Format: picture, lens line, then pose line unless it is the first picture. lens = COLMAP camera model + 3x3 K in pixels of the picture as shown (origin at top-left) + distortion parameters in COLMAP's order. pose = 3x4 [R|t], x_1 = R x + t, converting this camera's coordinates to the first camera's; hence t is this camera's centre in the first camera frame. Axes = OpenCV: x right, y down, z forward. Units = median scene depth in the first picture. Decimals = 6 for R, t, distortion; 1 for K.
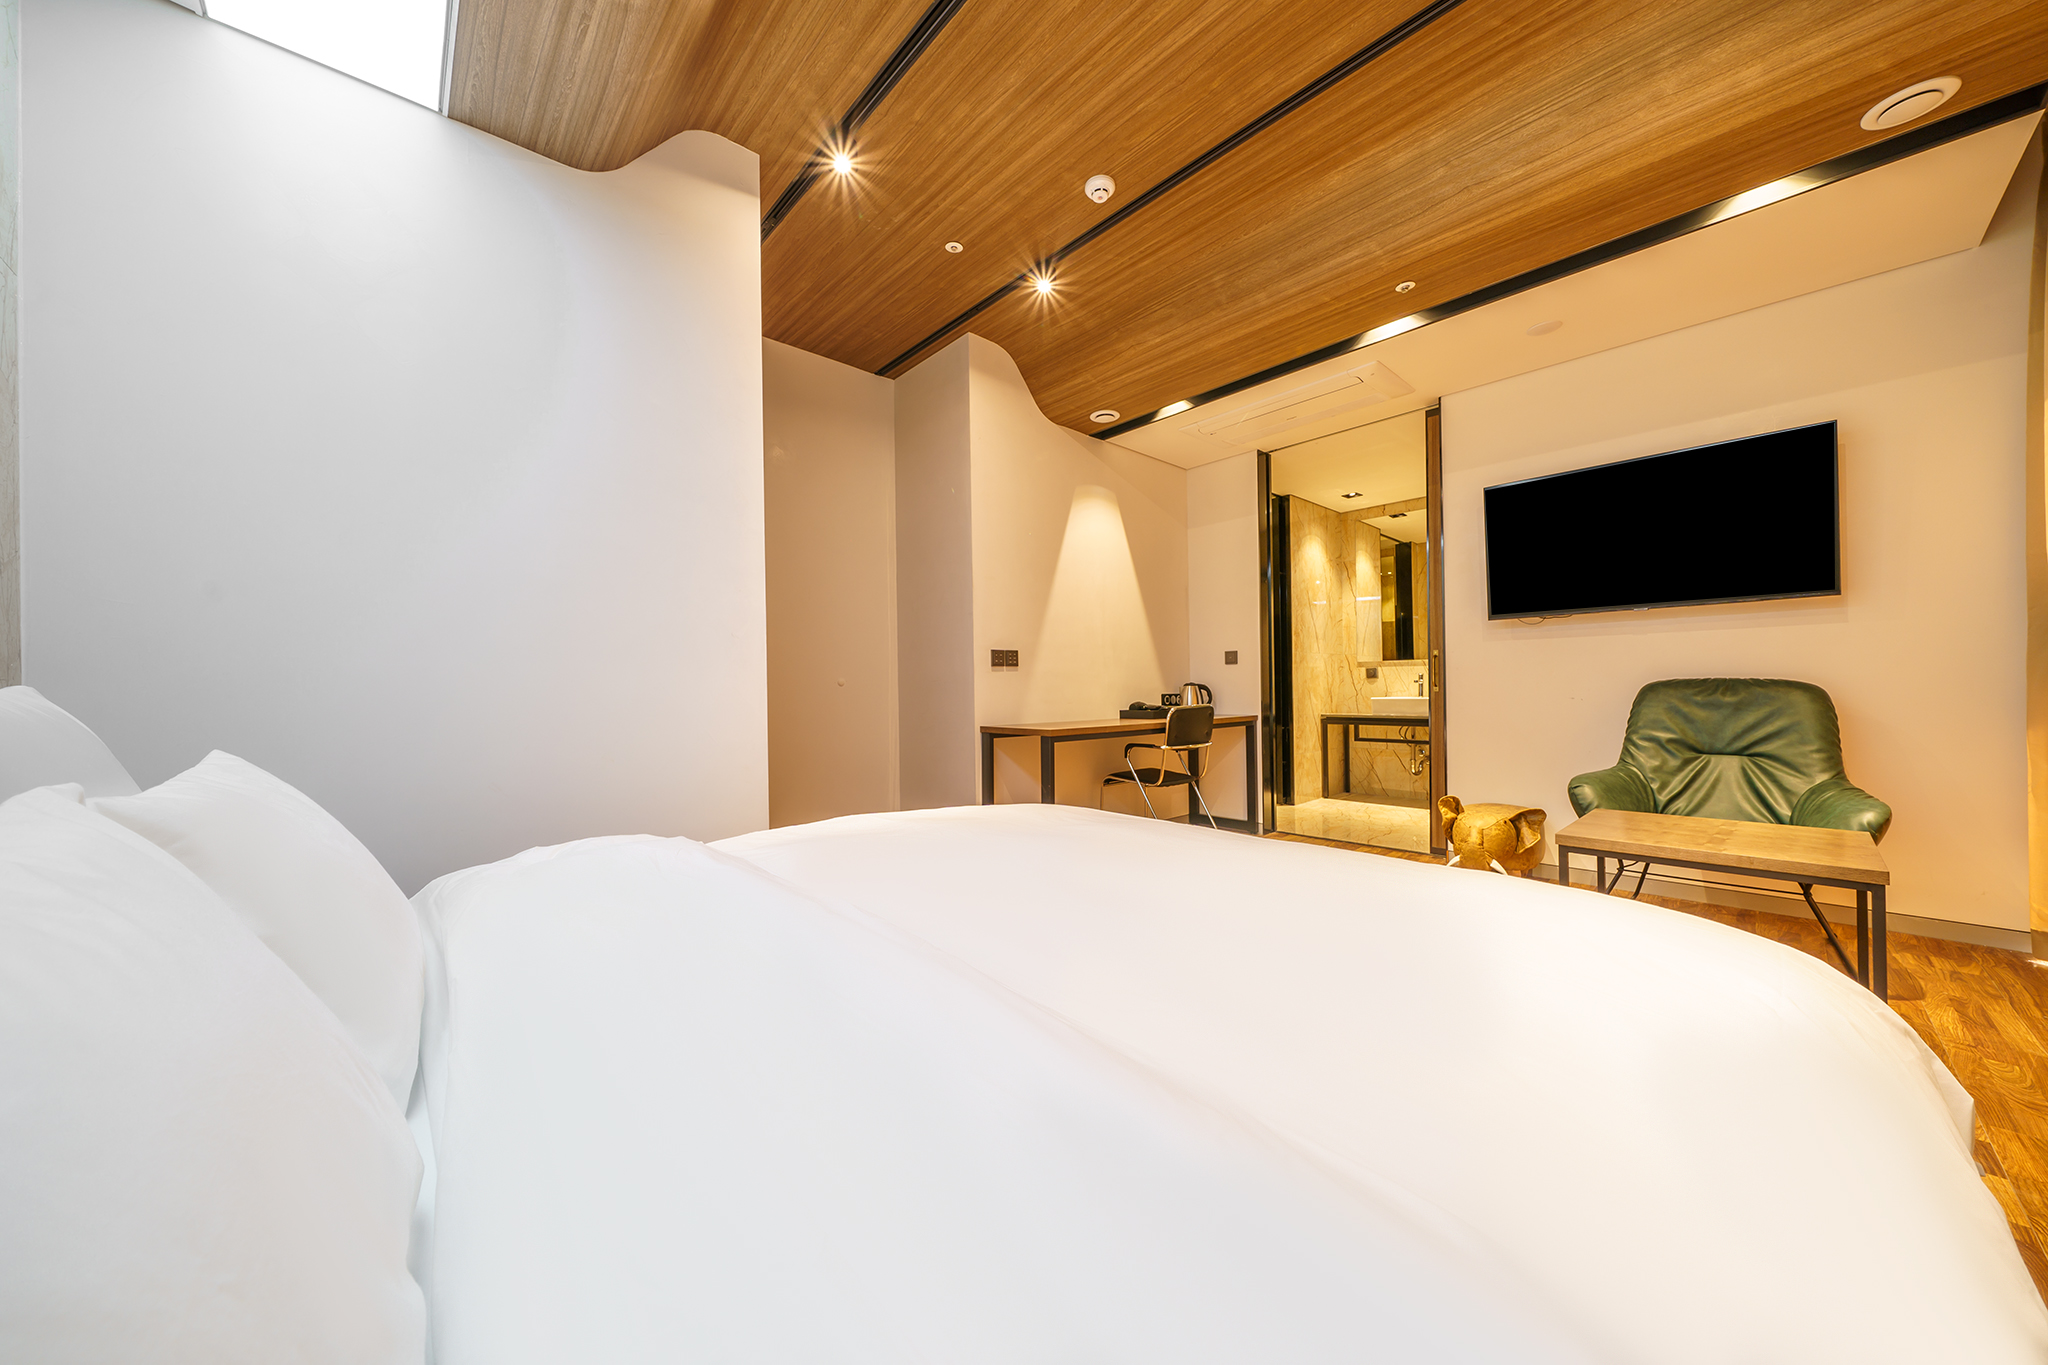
lens RADIAL K [[693.2, 0, 1020.3], [0, 693.2, 690.1], [0, 0, 1]] dist [-0.012054, -0.000099]
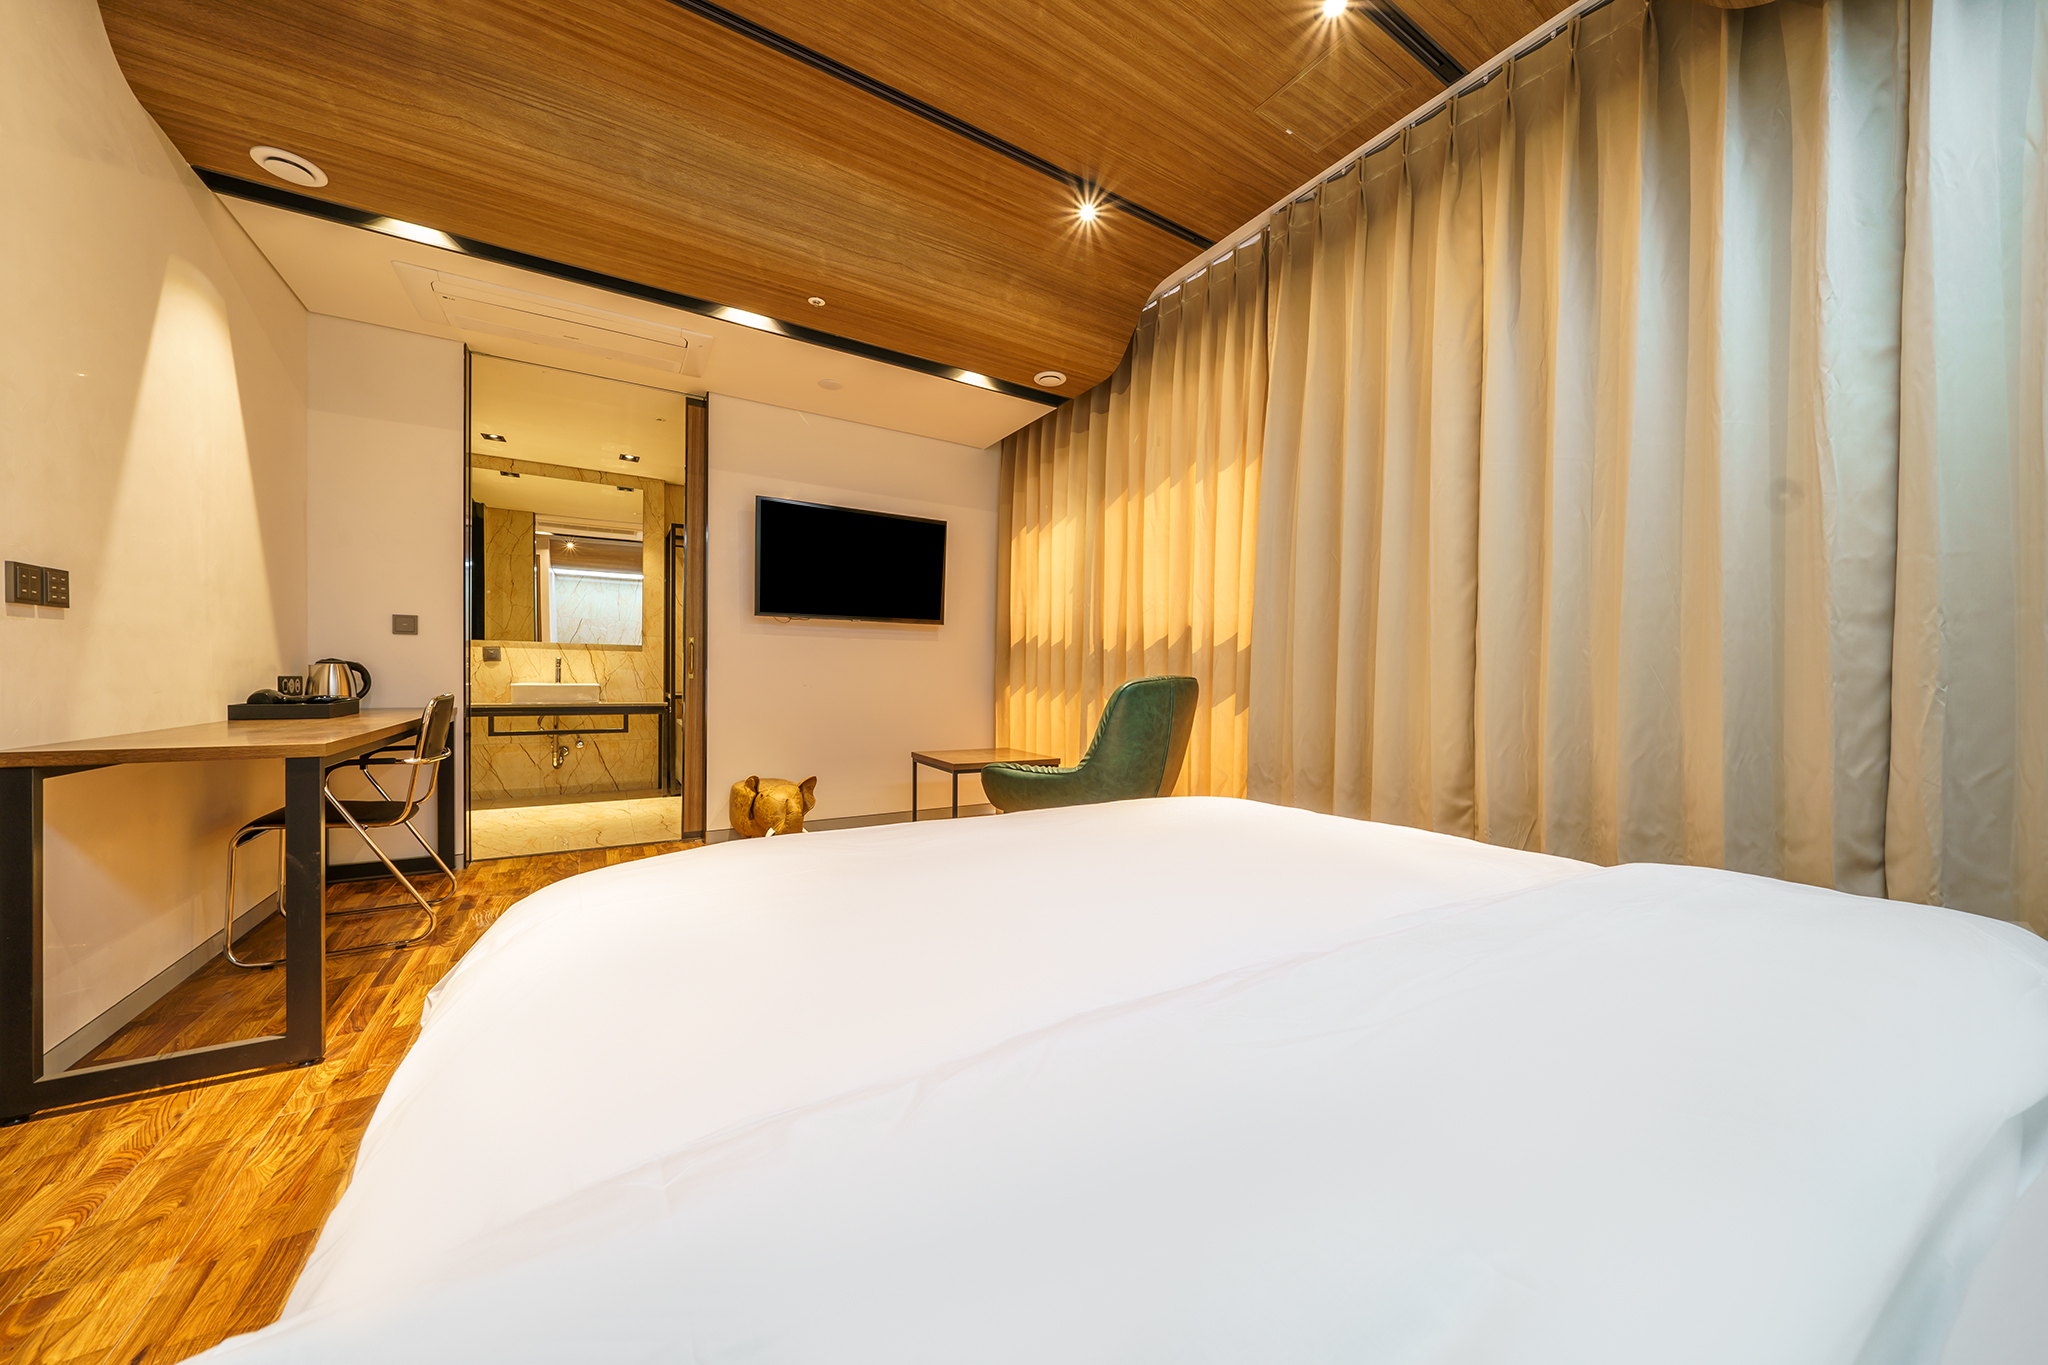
lens RADIAL K [[693.2, 0, 1020.3], [0, 693.2, 690.1], [0, 0, 1]] dist [-0.012054, -0.000099]
pose [[0.183570, -0.002770, 0.983003, -0.436801], [-0.013877, 0.999889, 0.005409, 0.010200], [-0.982909, -0.014634, 0.183511, 0.474018]]
